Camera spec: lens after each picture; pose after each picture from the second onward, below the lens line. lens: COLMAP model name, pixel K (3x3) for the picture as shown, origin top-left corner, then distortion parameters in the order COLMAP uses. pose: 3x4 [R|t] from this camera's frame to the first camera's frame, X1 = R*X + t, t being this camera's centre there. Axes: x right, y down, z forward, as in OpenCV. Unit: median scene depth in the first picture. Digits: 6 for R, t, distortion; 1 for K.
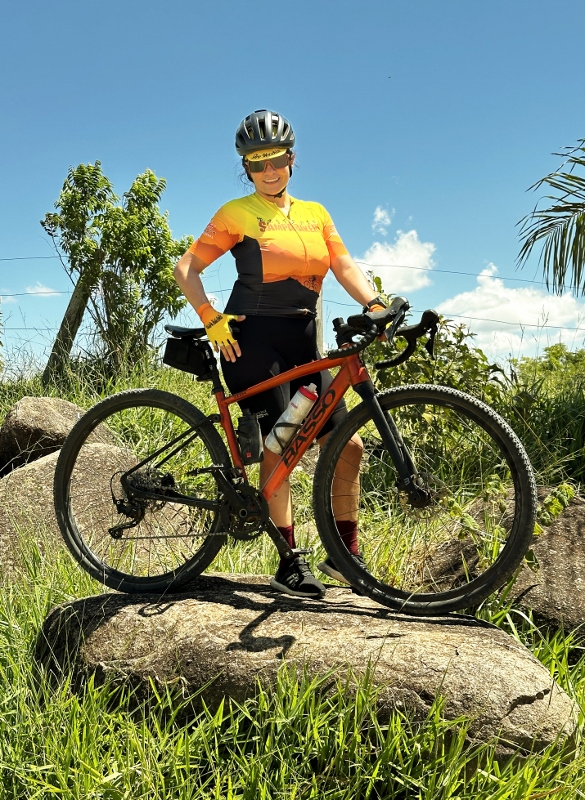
lens RADIAL K [[1137.0, 0, 292.5], [0, 1137.0, 400.0], [0, 0, 1]] dist [0.116534, 0.063463]
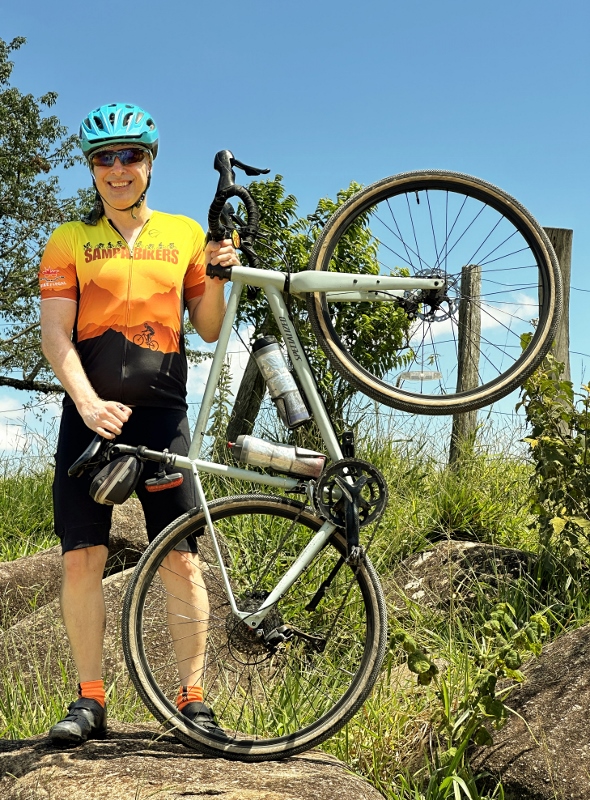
lens RADIAL K [[1827.1, 0, 295.0], [0, 1827.1, 400.0], [0, 0, 1]] dist [-0.011469, 1.059014]
pose [[0.939641, -0.026739, -0.341115, 0.240673], [0.010666, 0.998746, -0.048908, -0.005611], [0.341995, 0.042317, 0.938749, -0.096899]]
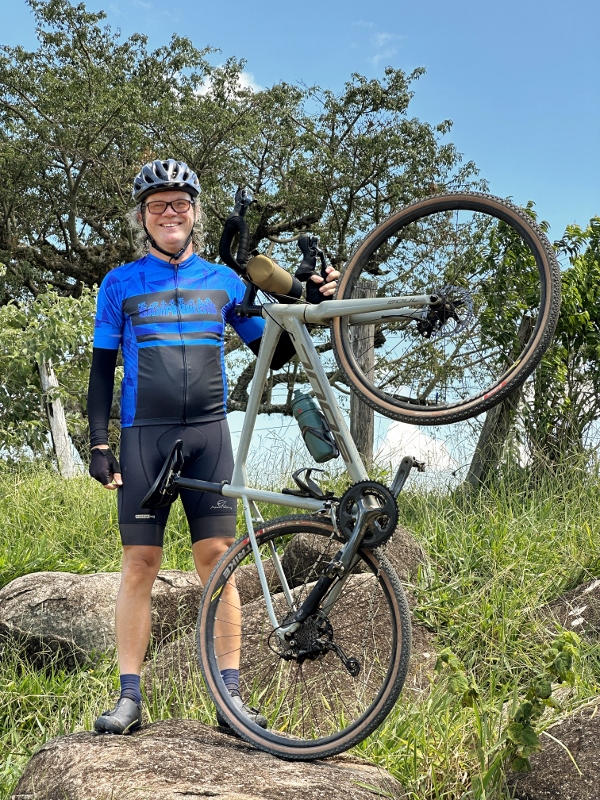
lens RADIAL K [[1793.3, 0, 281.9], [0, 1793.3, 401.1], [0, 0, 1]] dist [-0.292571, 7.297268]
pose [[0.825850, -0.006228, -0.563855, 0.359156], [-0.031200, 0.997903, -0.056719, -0.006661], [0.563026, 0.064434, 0.823924, -0.046454]]
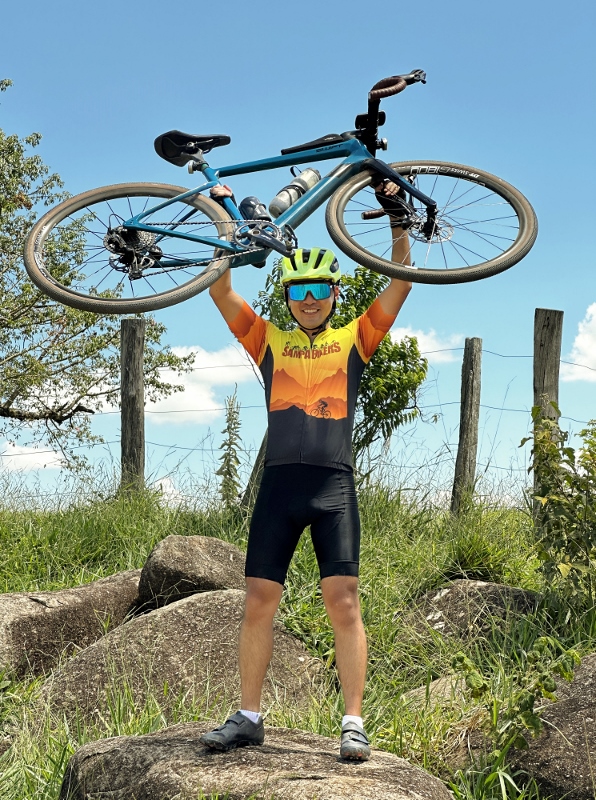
lens RADIAL K [[1801.7, 0, 298.0], [0, 1801.7, 400.0], [0, 0, 1]] dist [0.029172, 0.758246]
pose [[0.950944, -0.007610, -0.309270, 0.237050], [-0.012637, 0.997908, -0.063410, -0.016015], [0.309105, 0.064208, 0.948858, -0.252562]]
